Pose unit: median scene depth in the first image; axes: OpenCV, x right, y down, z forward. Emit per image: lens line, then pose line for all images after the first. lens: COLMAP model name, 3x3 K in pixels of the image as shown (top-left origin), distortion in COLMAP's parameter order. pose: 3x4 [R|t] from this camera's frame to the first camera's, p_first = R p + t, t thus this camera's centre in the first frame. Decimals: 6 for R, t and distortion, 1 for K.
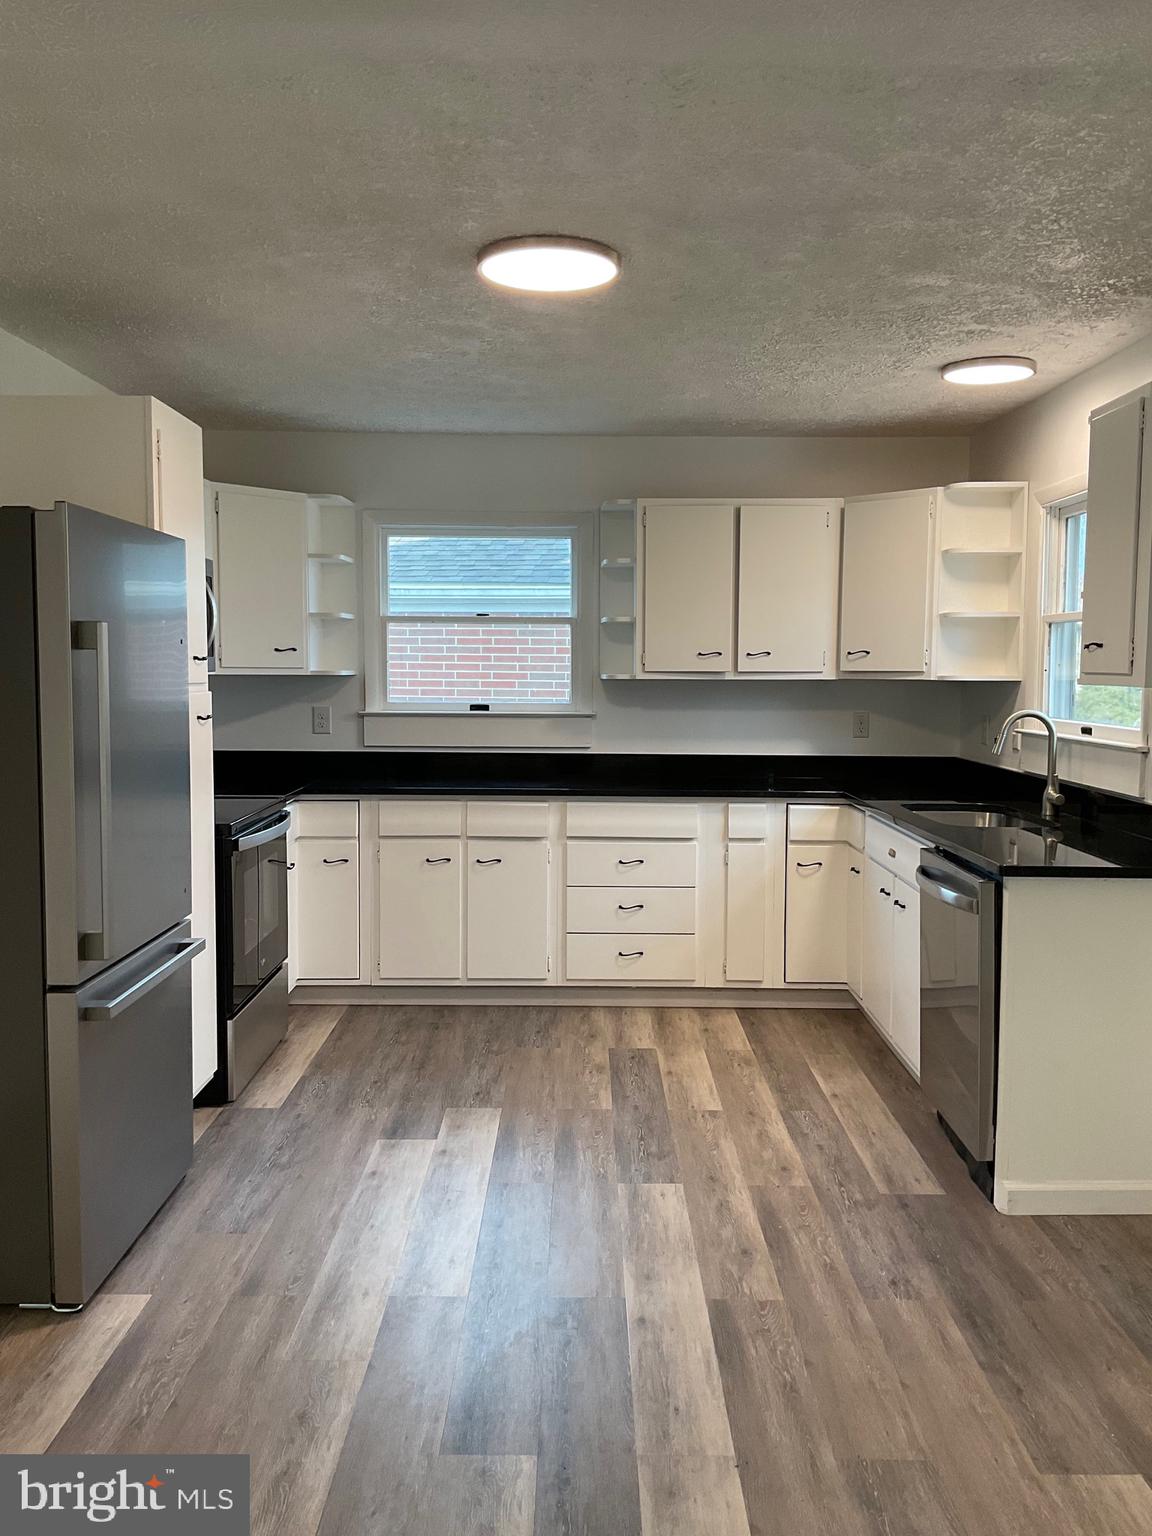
lens RADIAL K [[1258.2, 0, 574.9], [0, 1258.2, 760.5], [0, 0, 1]] dist [0.129721, -0.269803]
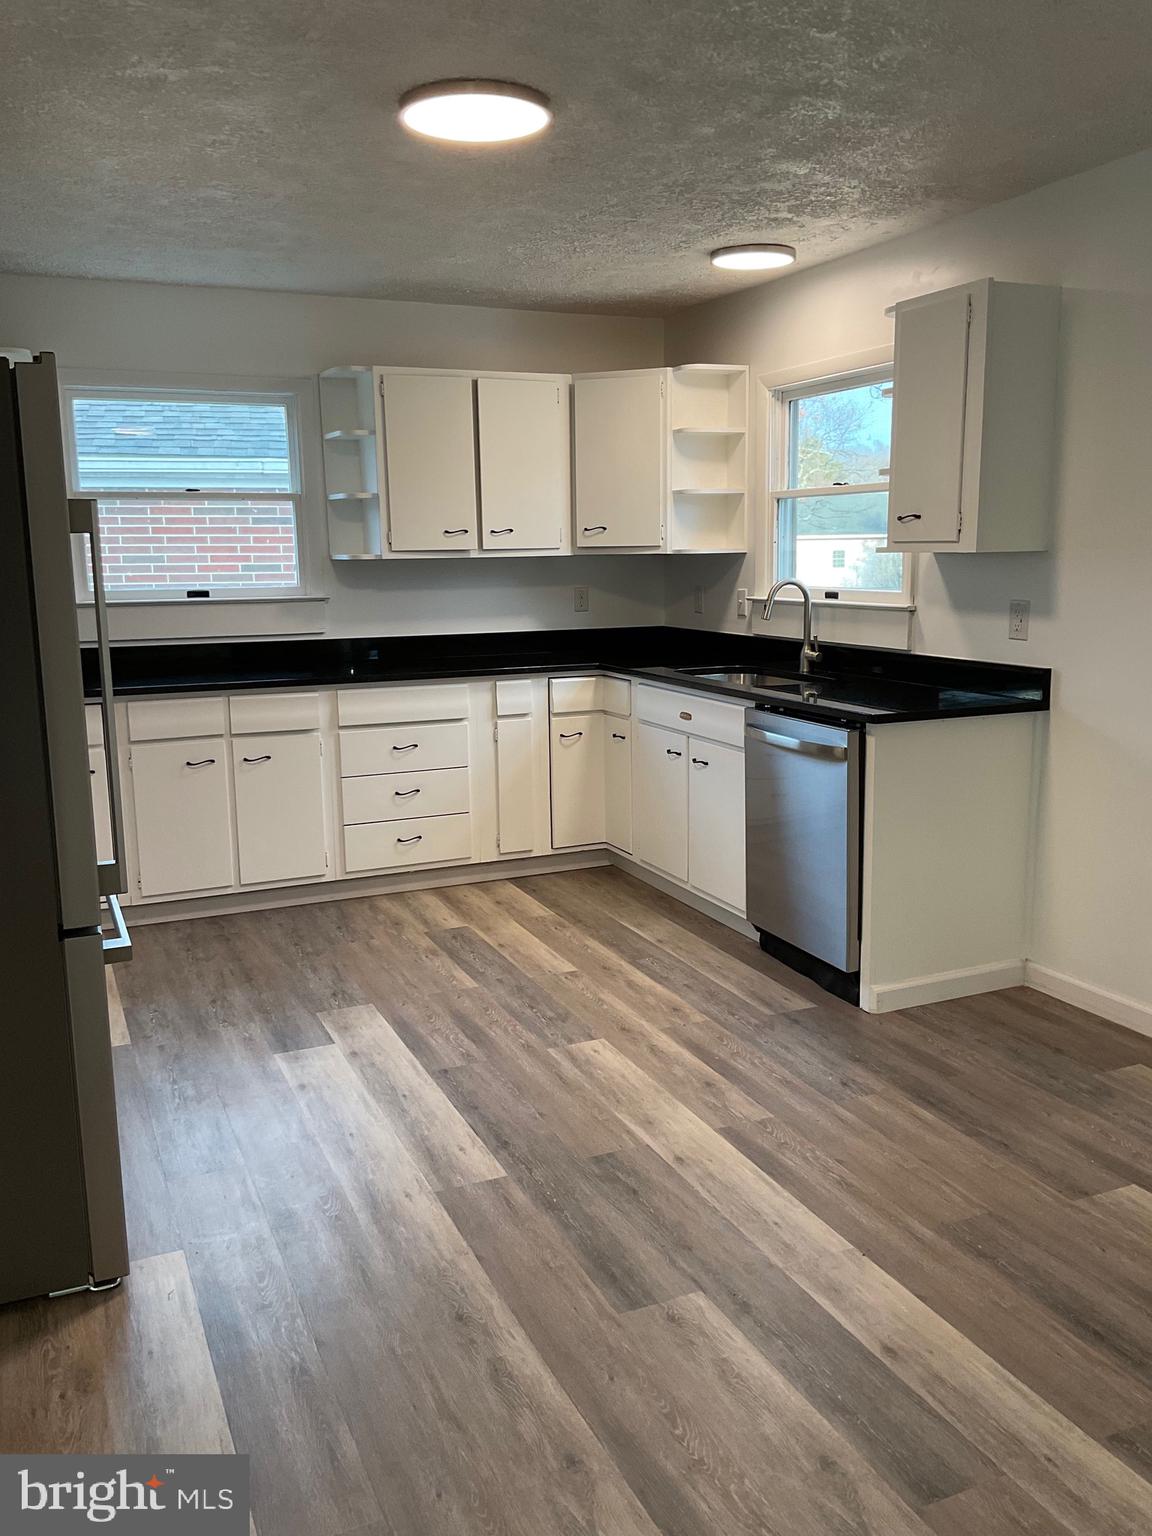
lens RADIAL K [[1258.2, 0, 574.9], [0, 1258.2, 760.5], [0, 0, 1]] dist [0.129721, -0.269803]
pose [[0.913883, -0.087814, 0.396367, -0.233147], [0.050355, 0.993305, 0.103965, -0.005034], [-0.402843, -0.075053, 0.912187, 0.048001]]
